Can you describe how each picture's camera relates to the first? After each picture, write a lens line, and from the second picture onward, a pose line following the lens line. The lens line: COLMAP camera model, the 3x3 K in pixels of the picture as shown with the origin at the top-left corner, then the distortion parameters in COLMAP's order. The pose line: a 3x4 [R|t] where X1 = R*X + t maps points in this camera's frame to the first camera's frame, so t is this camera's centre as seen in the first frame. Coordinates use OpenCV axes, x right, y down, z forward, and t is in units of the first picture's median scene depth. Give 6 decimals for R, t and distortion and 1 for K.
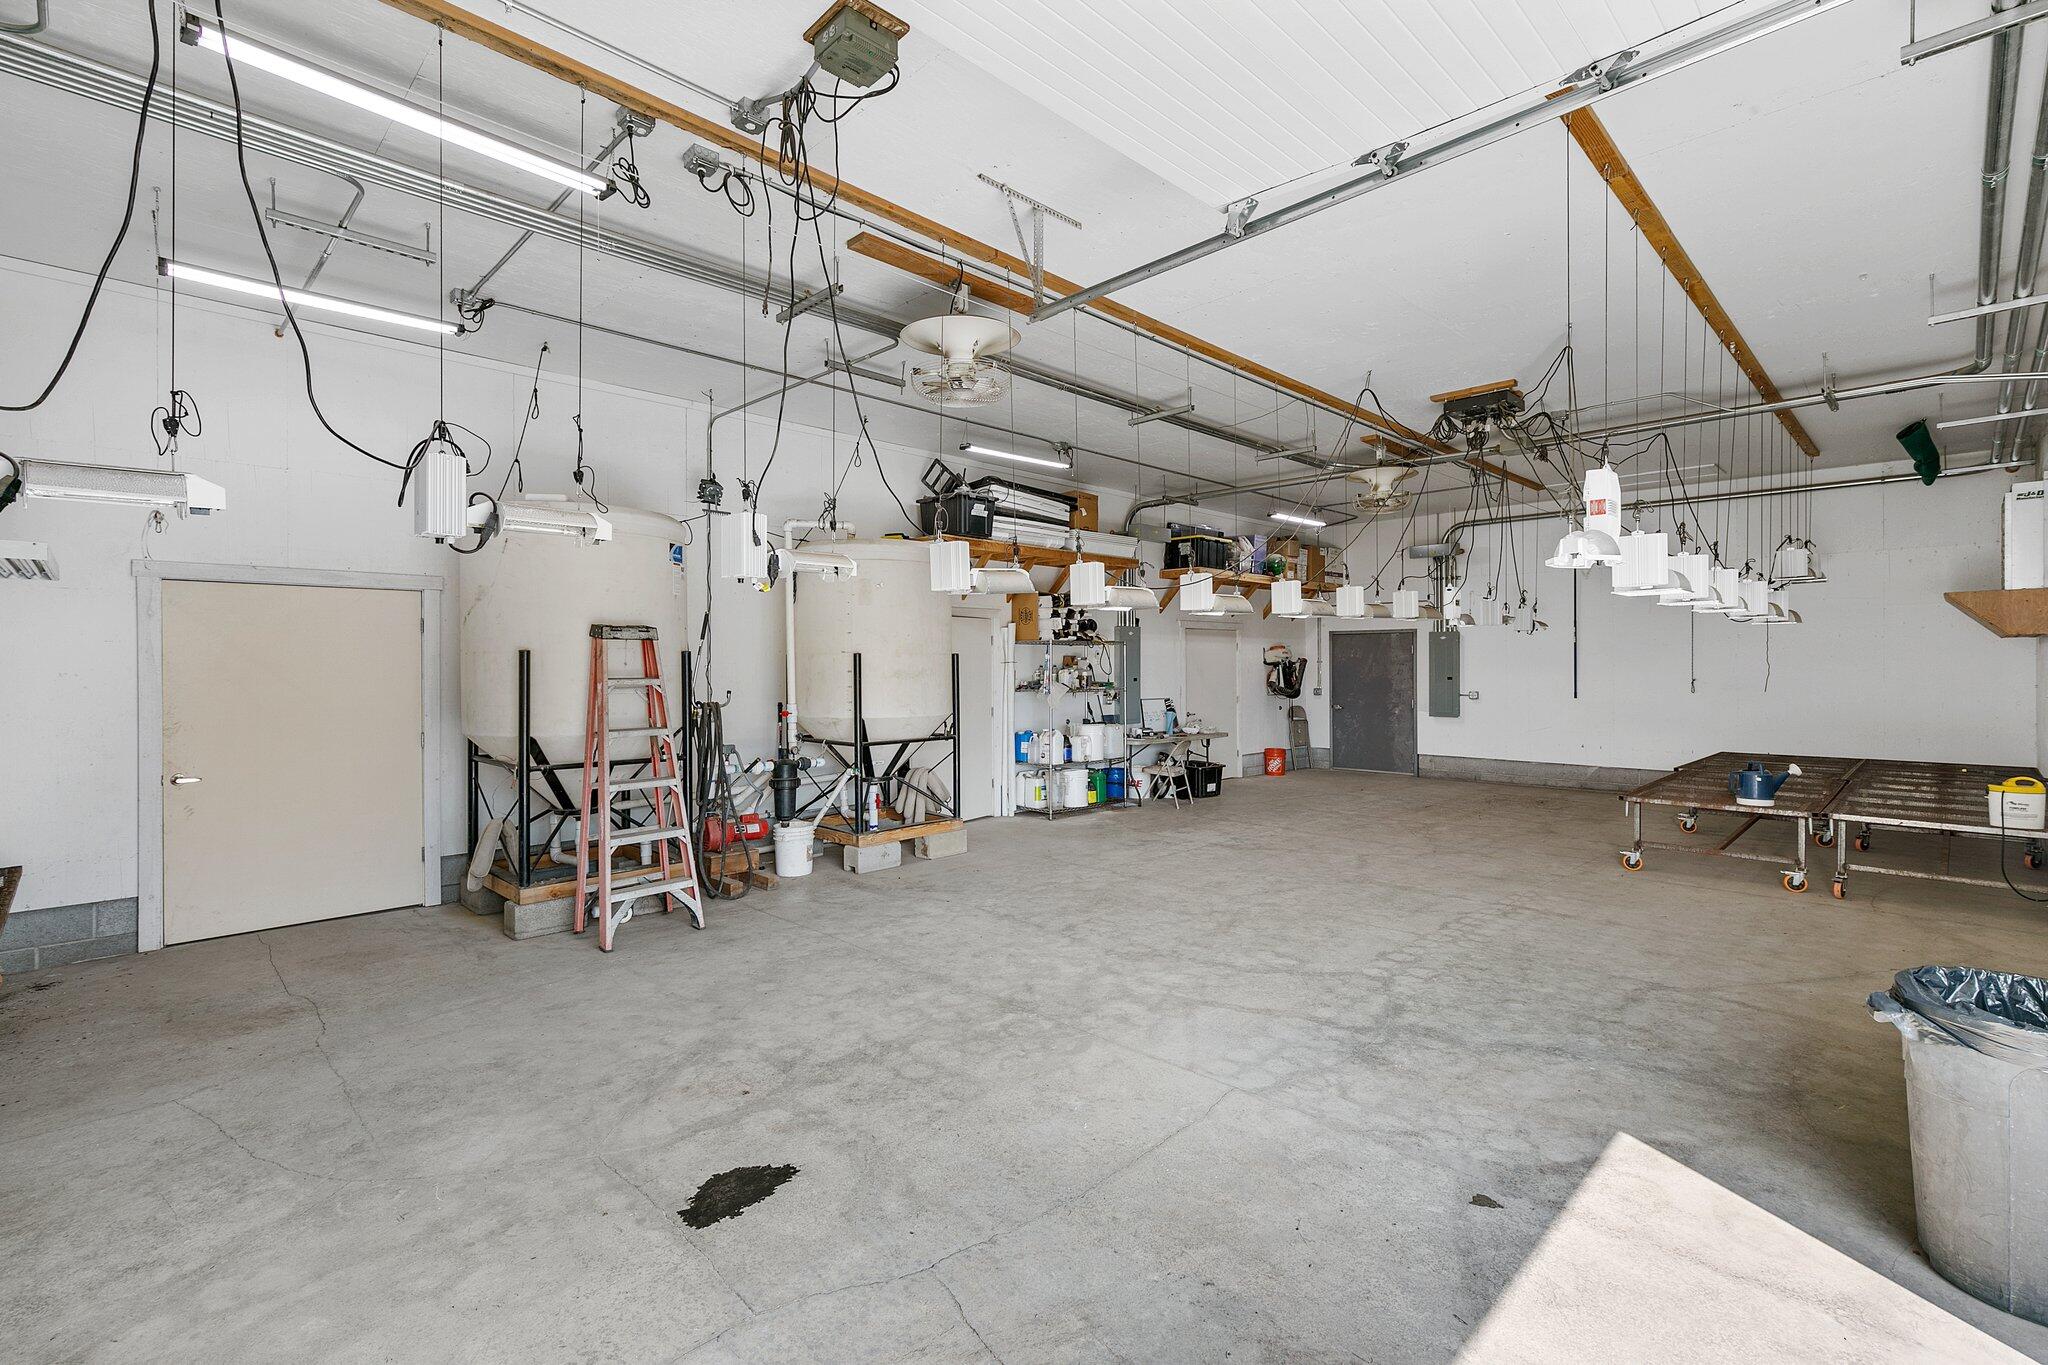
lens RADIAL K [[926.1, 0, 1021.2], [0, 926.1, 669.8], [0, 0, 1]] dist [0.006070, -0.000294]
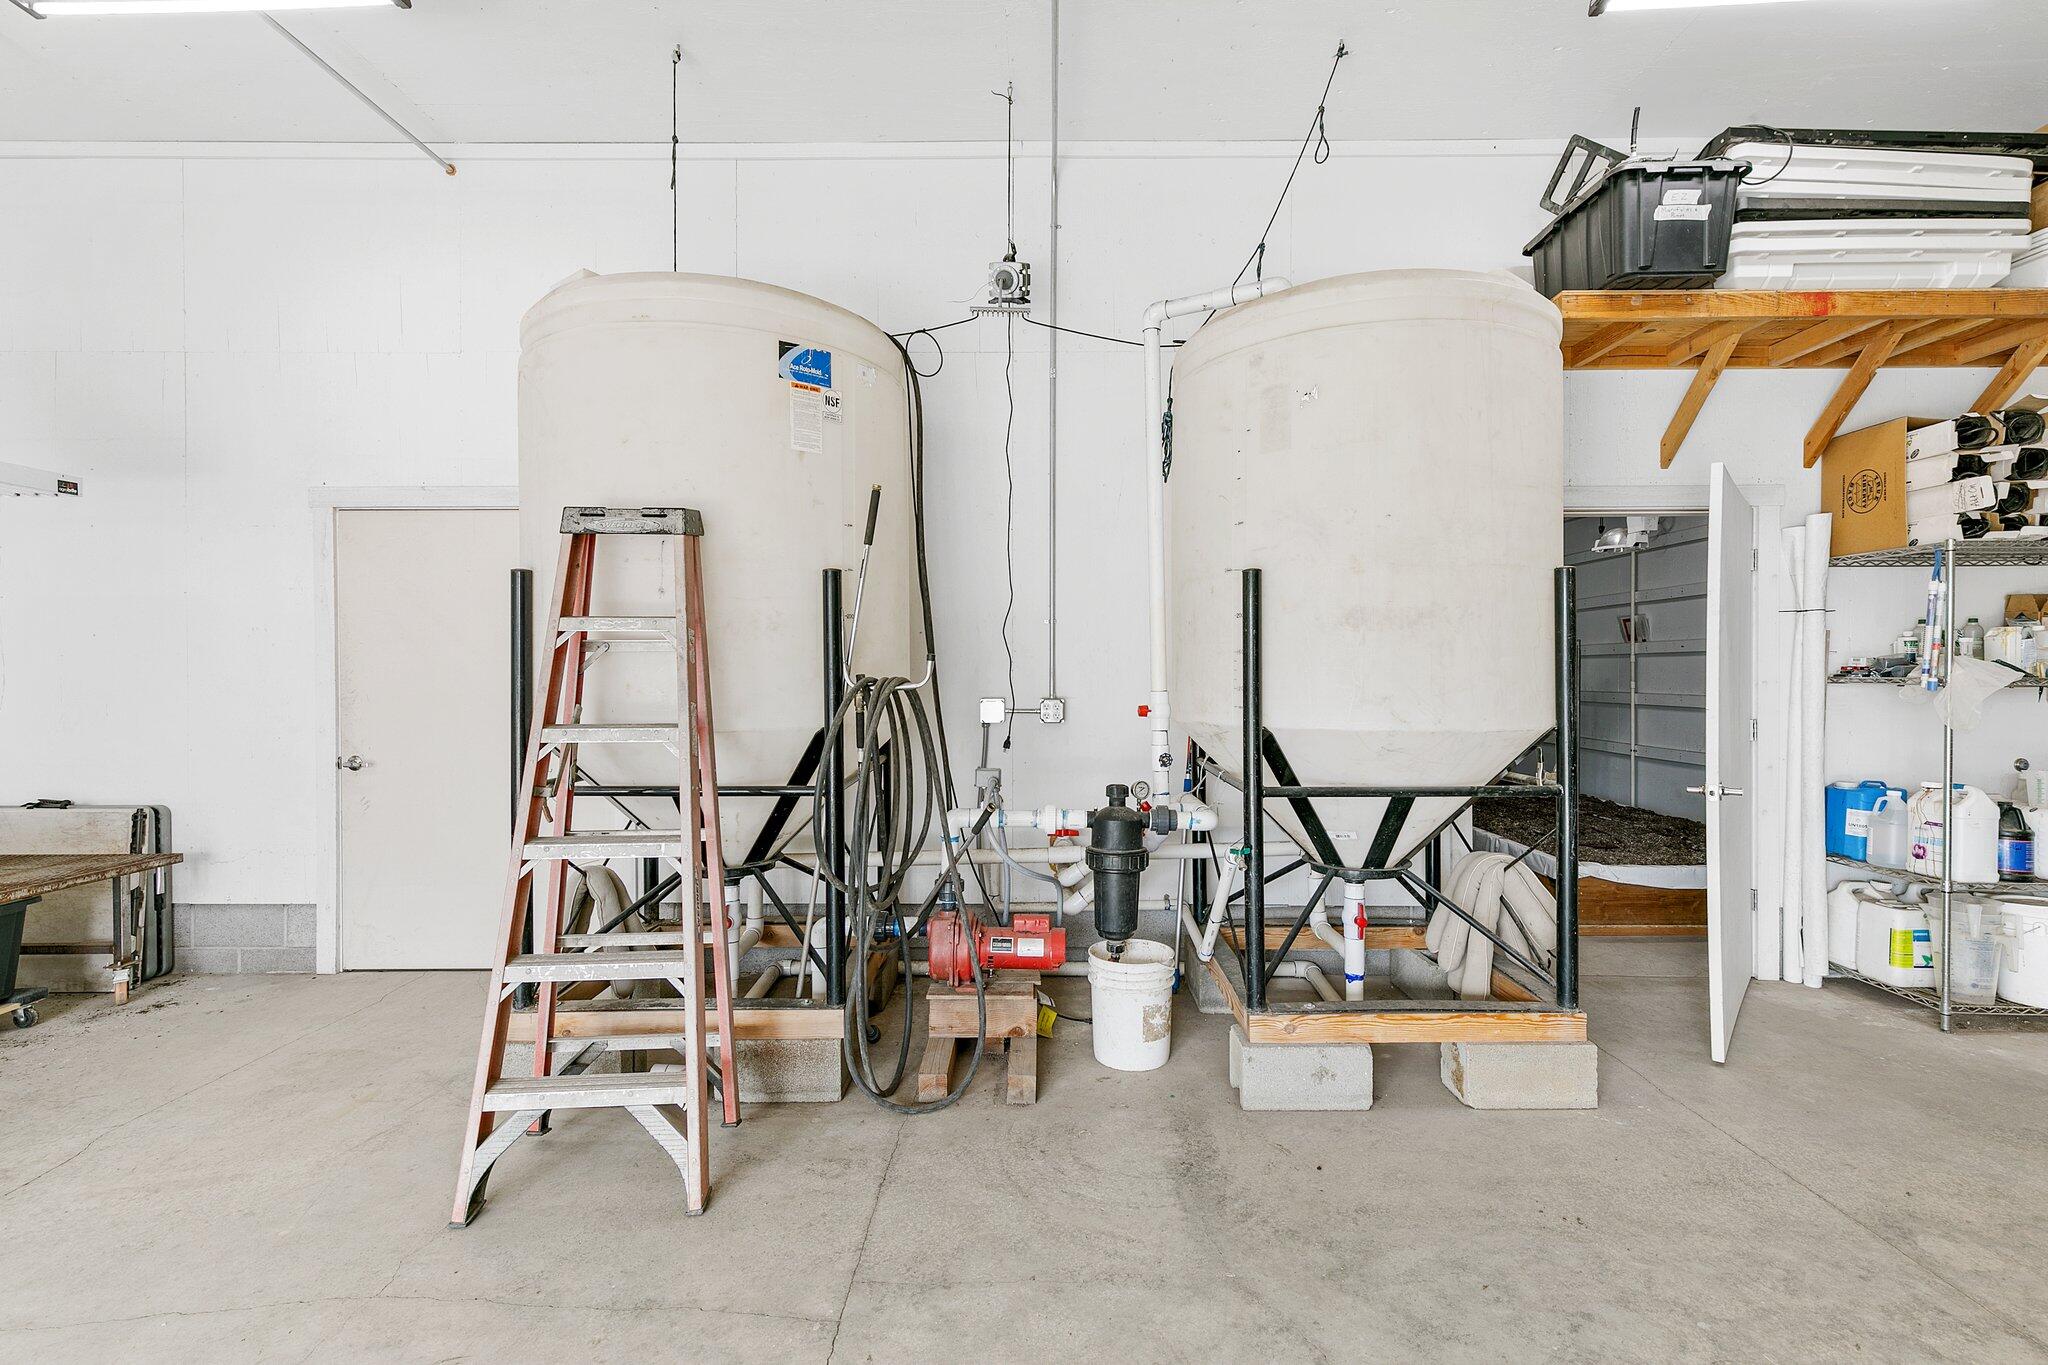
lens RADIAL K [[926.1, 0, 1028.8], [0, 926.1, 678.8], [0, 0, 1]] dist [0.006070, -0.000294]
pose [[0.711001, 0.008875, -0.703135, 0.032166], [-0.005514, 0.999960, 0.007045, 0.021390], [0.703169, -0.001132, 0.711021, 0.479011]]
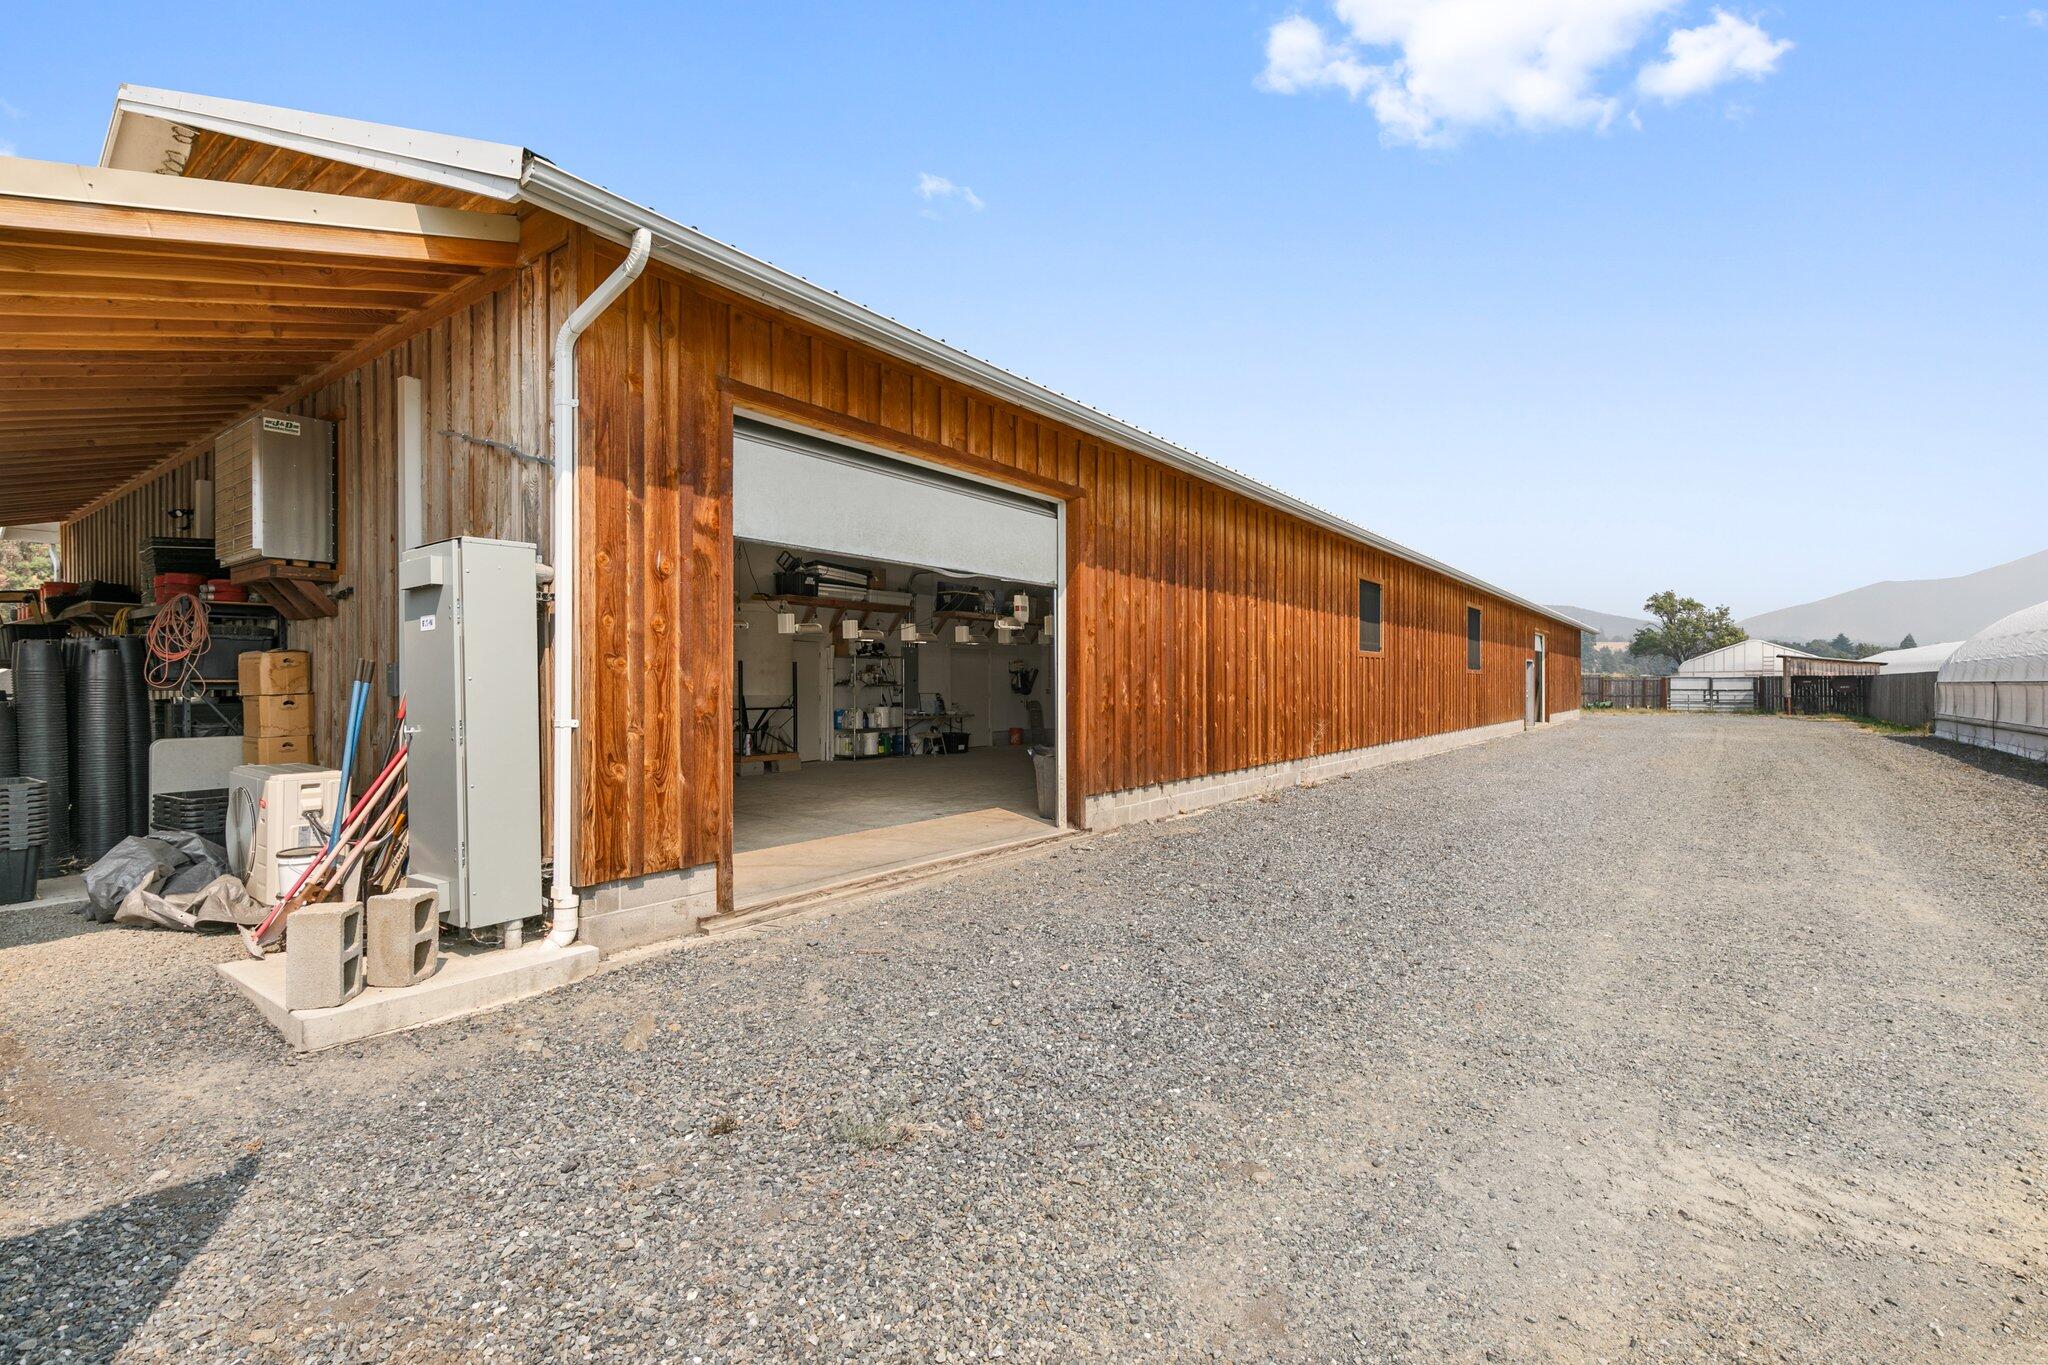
lens RADIAL K [[926.1, 0, 1034.4], [0, 926.1, 687.3], [0, 0, 1]] dist [0.006070, -0.000294]
pose [[0.987239, 0.003319, 0.159212, 0.086333], [-0.003118, 0.999994, -0.001515, 0.027958], [-0.159217, 0.000999, 0.987243, -0.724424]]
